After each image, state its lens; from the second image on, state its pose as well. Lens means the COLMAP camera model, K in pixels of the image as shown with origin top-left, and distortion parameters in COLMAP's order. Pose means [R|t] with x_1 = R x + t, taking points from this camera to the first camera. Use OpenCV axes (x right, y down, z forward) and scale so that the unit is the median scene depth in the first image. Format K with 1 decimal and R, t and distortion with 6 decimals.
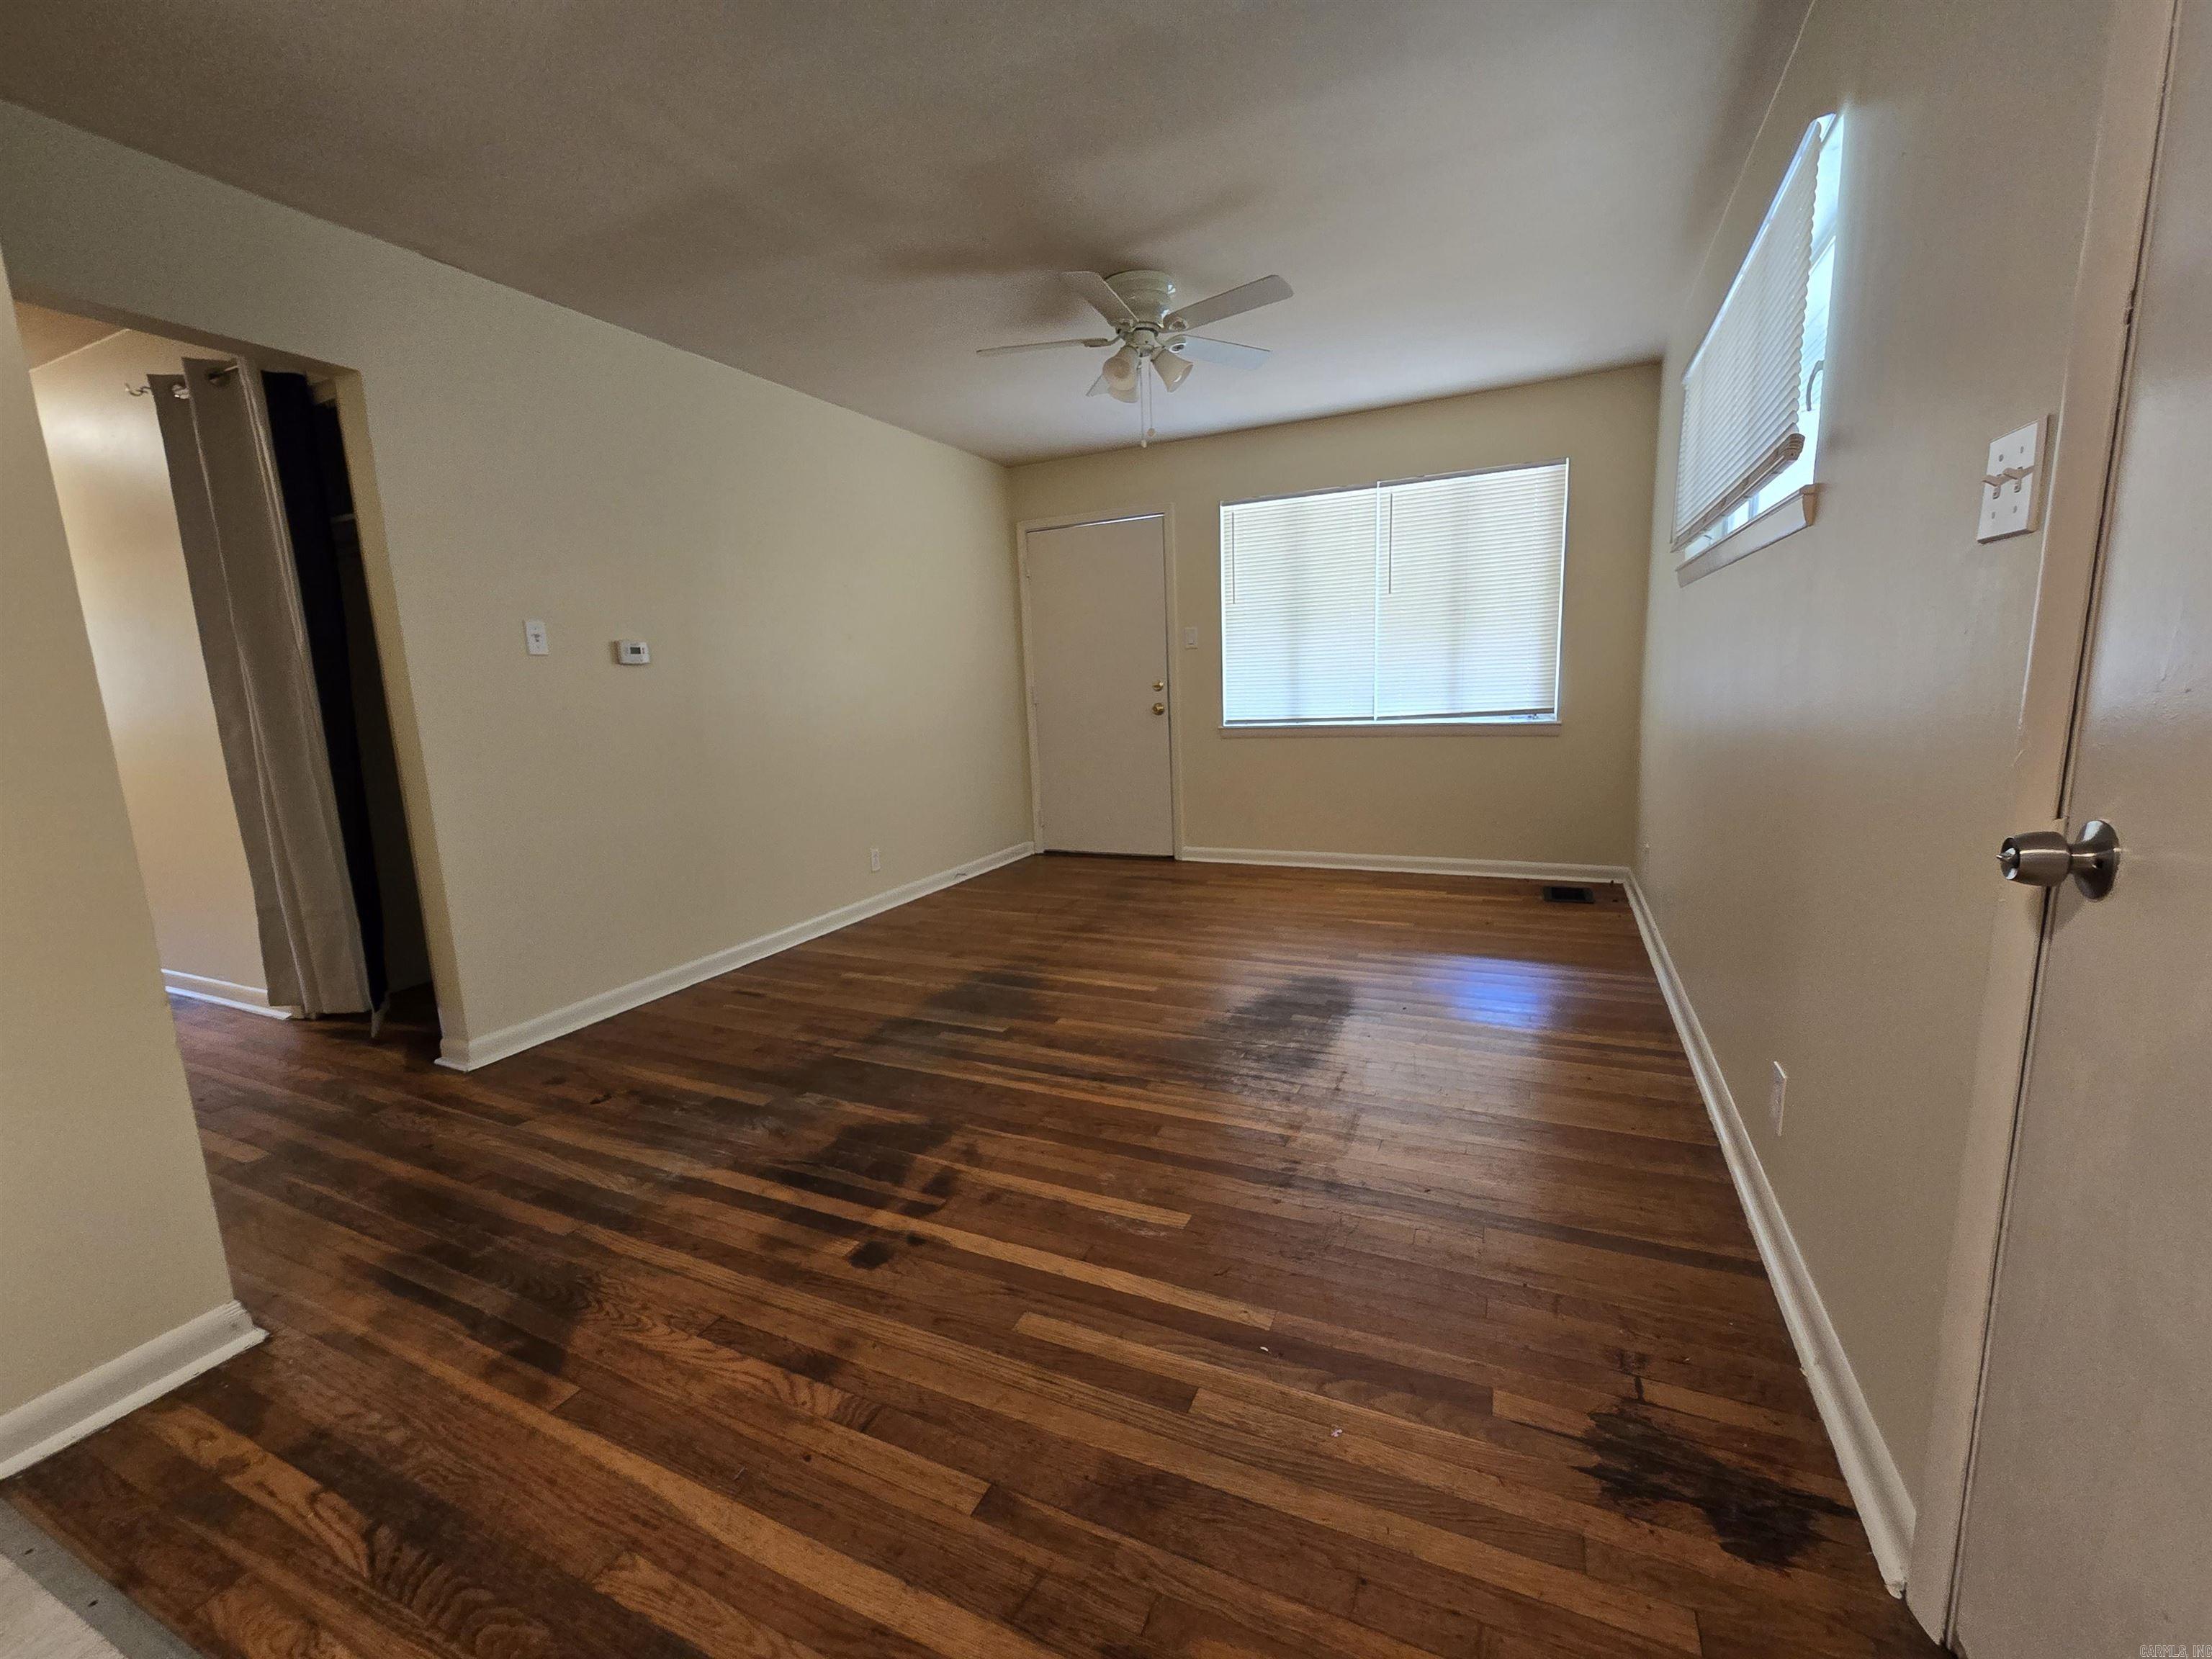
lens RADIAL K [[909.3, 0, 1100.9], [0, 909.3, 835.9], [0, 0, 1]] dist [0.001618, 0.003943]
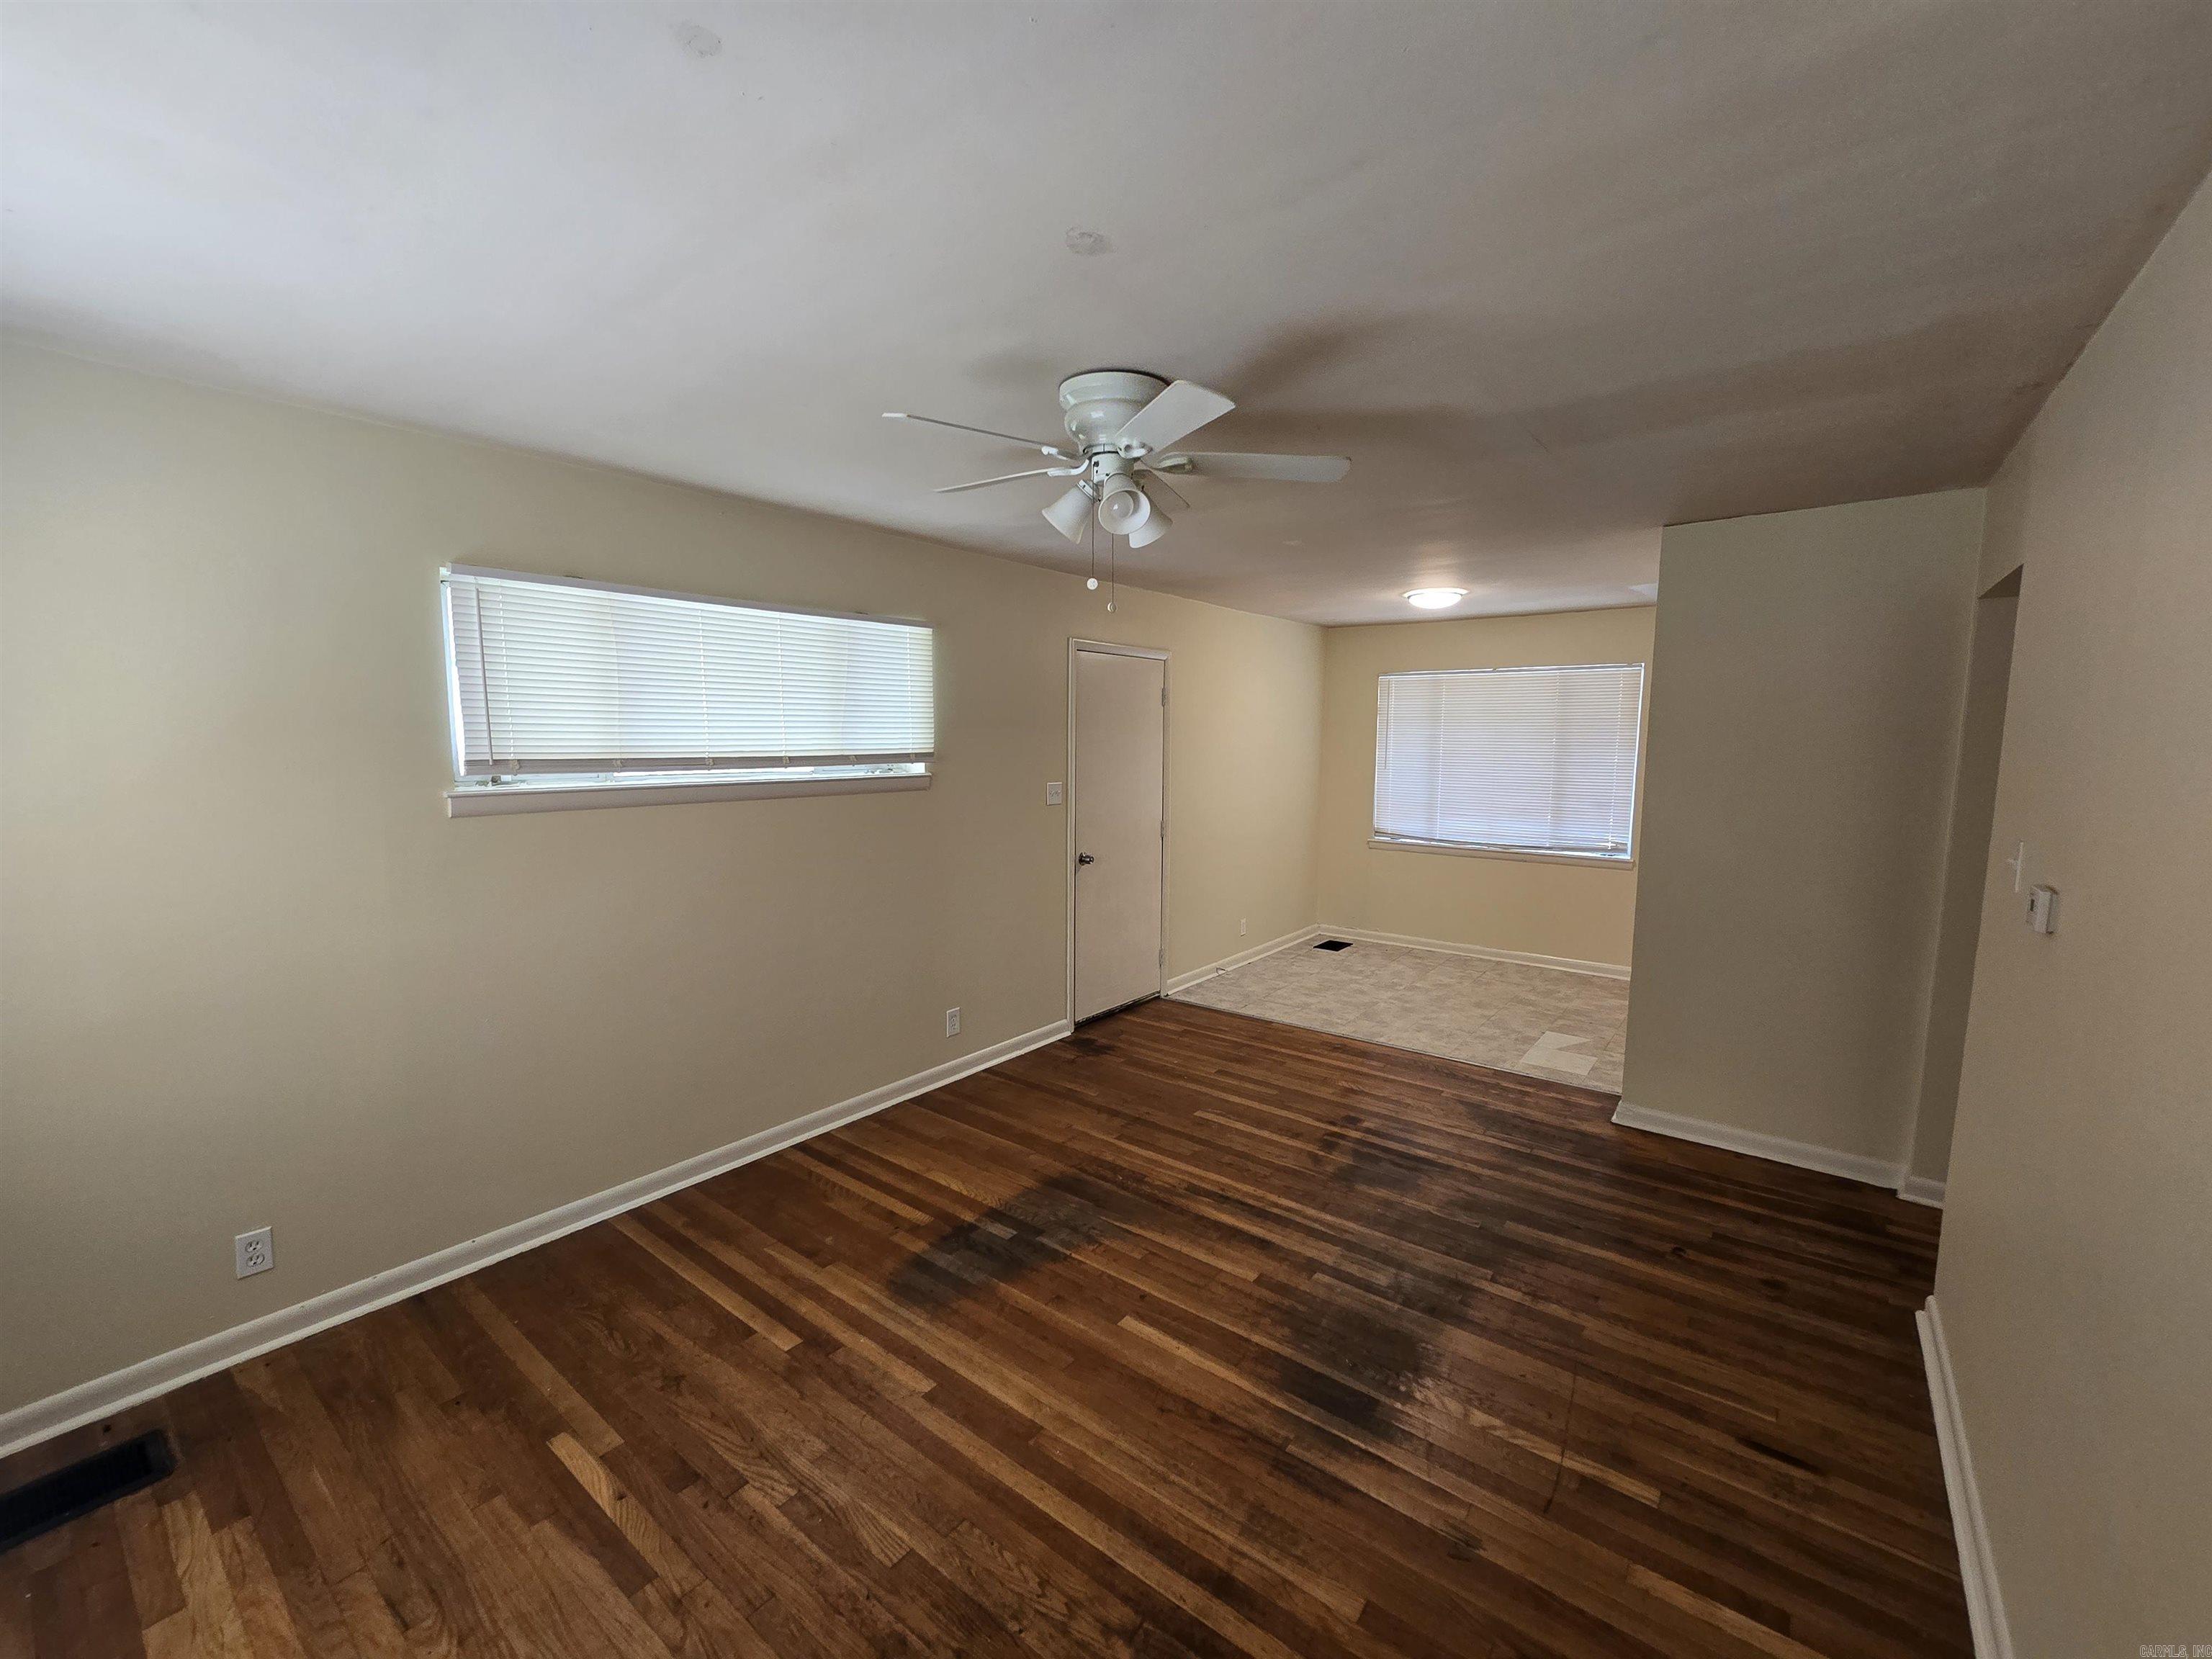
lens RADIAL K [[909.3, 0, 1100.9], [0, 909.3, 835.9], [0, 0, 1]] dist [0.001618, 0.003943]
pose [[-0.972838, 0.009359, 0.231300, -0.134562], [0.073734, 0.959669, 0.271292, -0.567848], [-0.219432, 0.280978, -0.934292, 2.131754]]
